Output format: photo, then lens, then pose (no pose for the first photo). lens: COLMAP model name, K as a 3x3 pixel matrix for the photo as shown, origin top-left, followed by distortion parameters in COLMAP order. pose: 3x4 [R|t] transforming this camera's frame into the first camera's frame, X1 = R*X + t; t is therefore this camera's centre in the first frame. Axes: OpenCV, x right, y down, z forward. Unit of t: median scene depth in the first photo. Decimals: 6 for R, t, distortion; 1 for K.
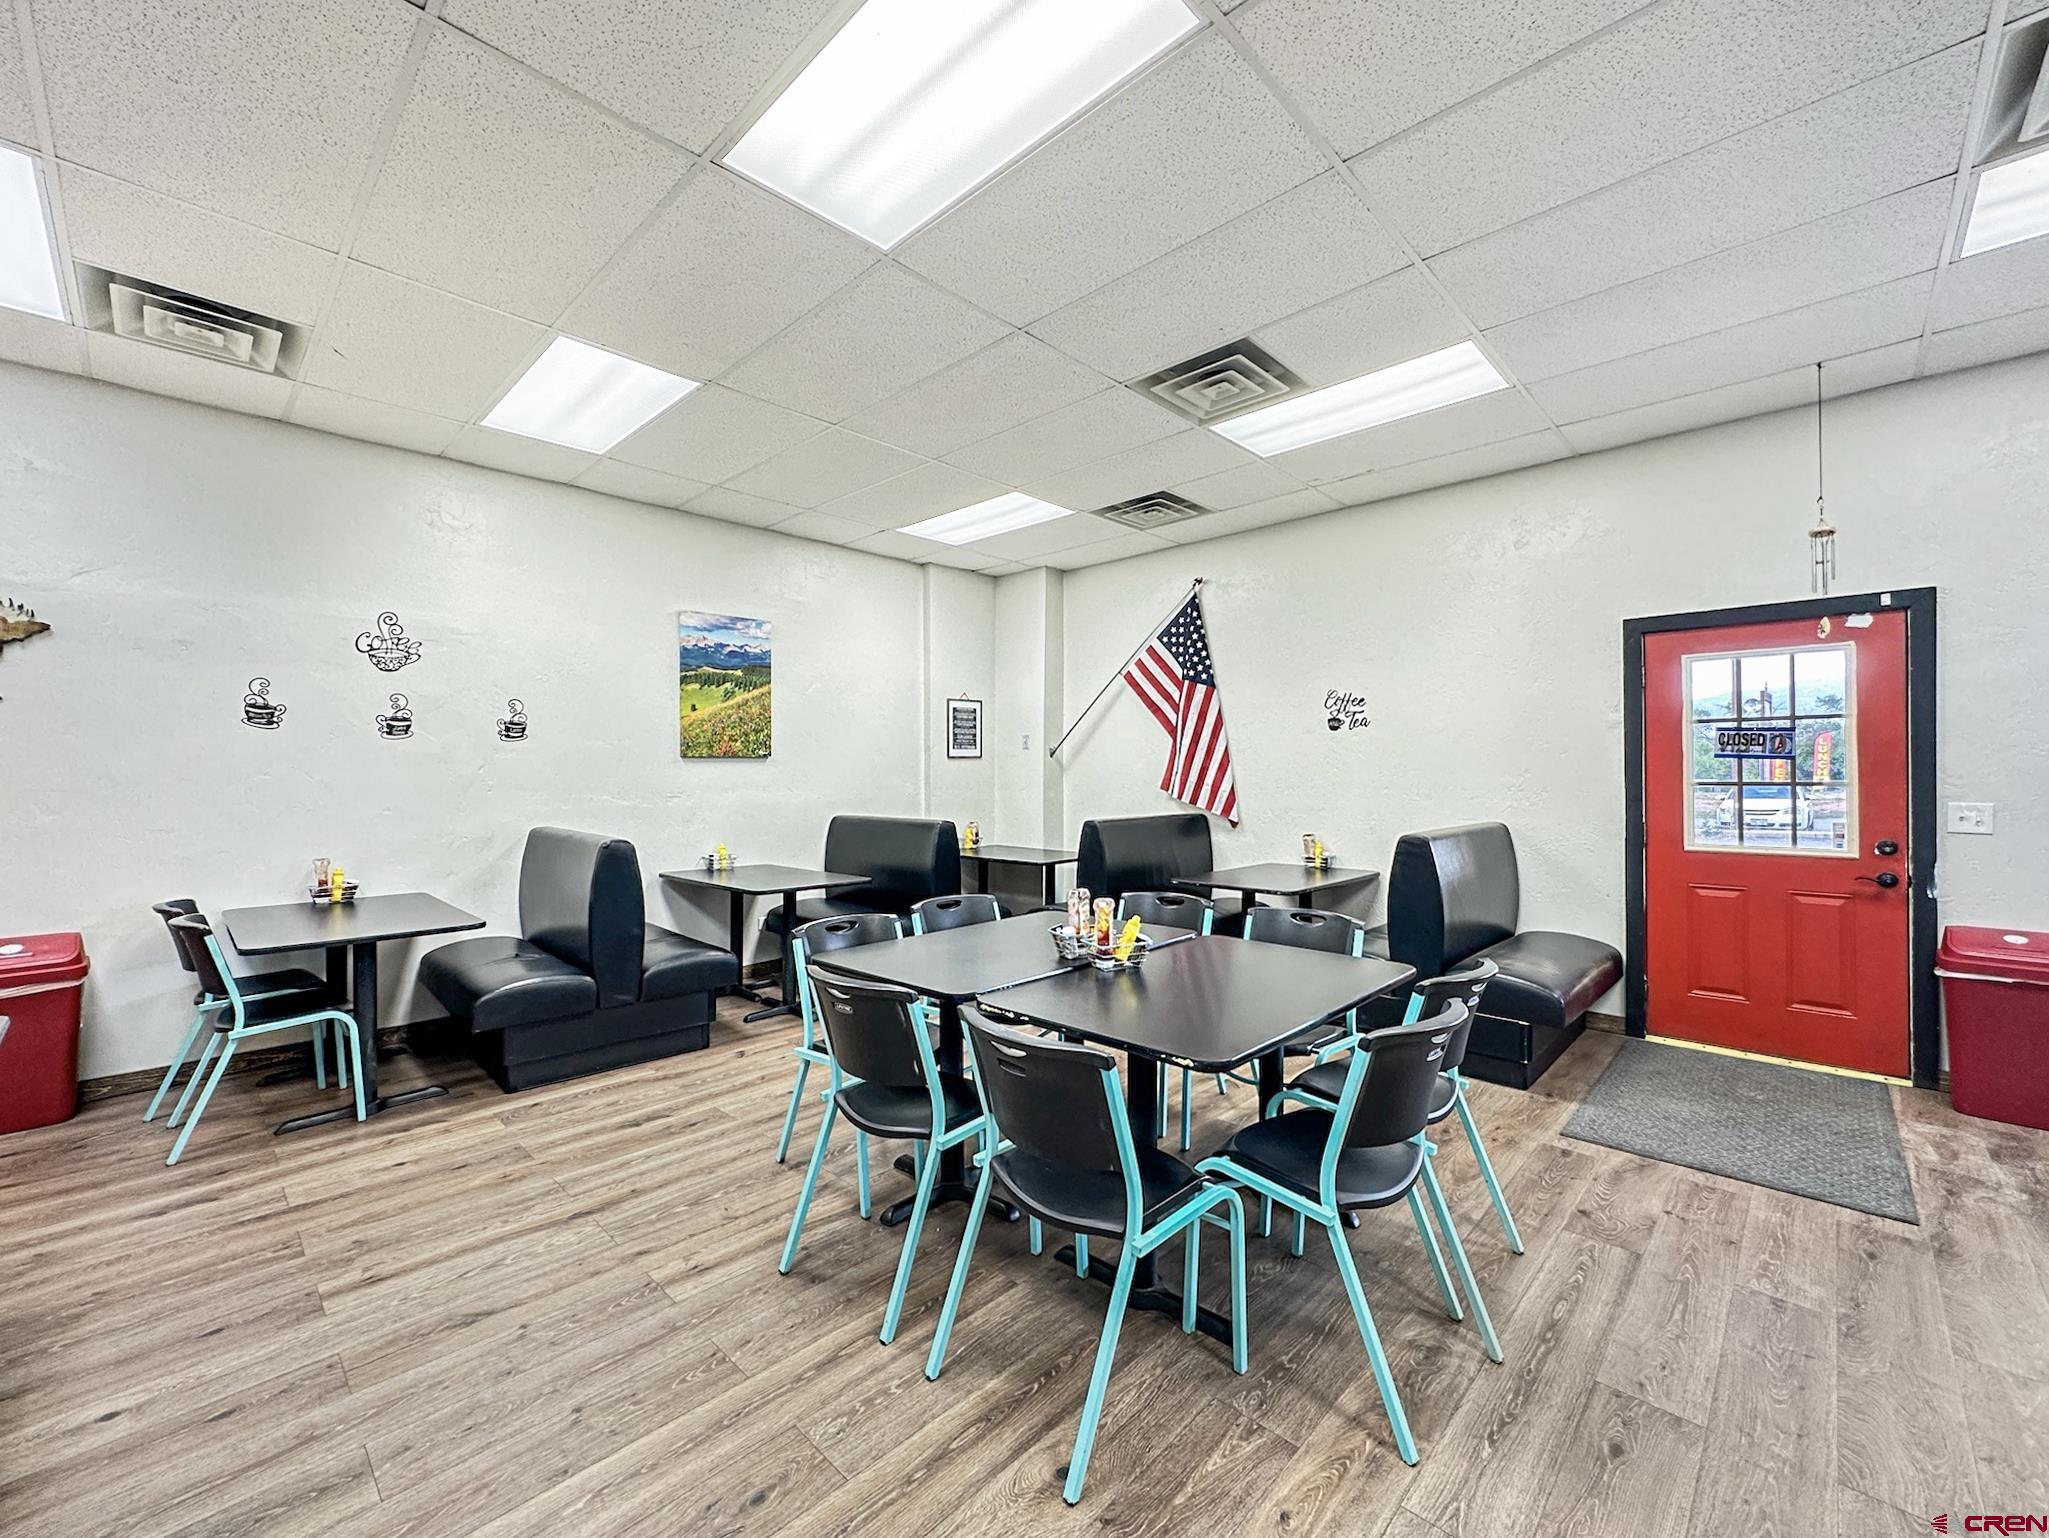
lens RADIAL K [[835.8, 0, 1024.5], [0, 835.8, 769.0], [0, 0, 1]] dist [-0.002038, -0.000327]
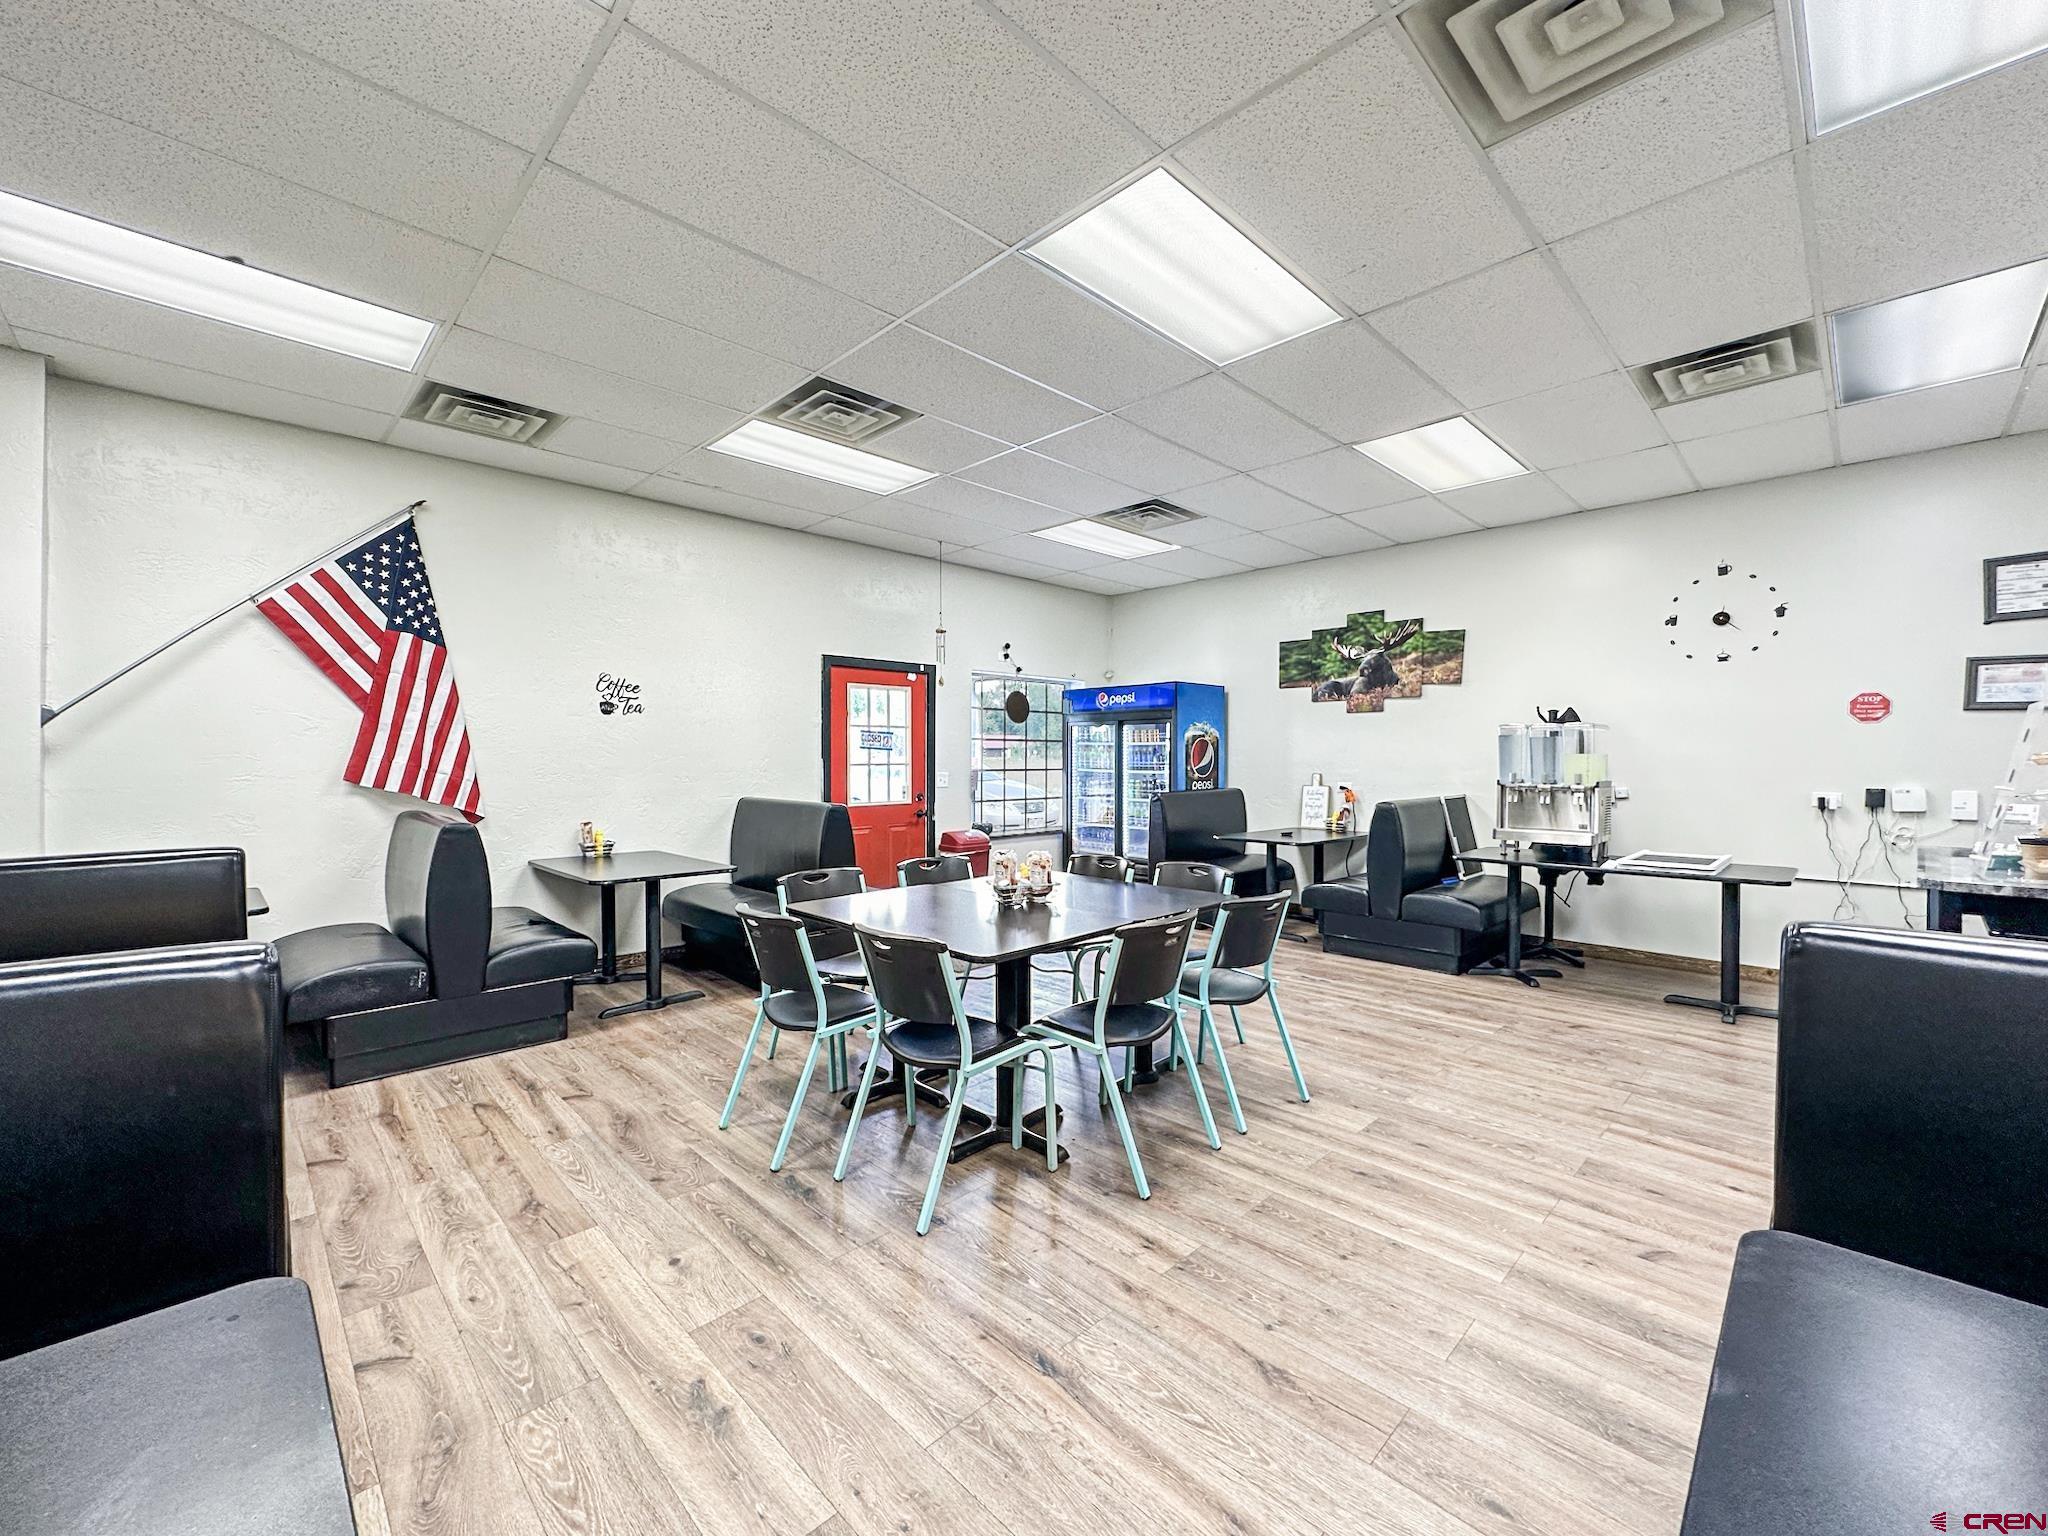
lens RADIAL K [[835.4, 0, 1024.0], [0, 835.4, 768.0], [0, 0, 1]] dist [-0.002038, -0.000327]
pose [[0.025458, -0.009647, 0.999629, -0.771850], [-0.003585, 0.999946, 0.009741, 0.007098], [-0.999669, -0.003832, 0.025422, 0.622209]]
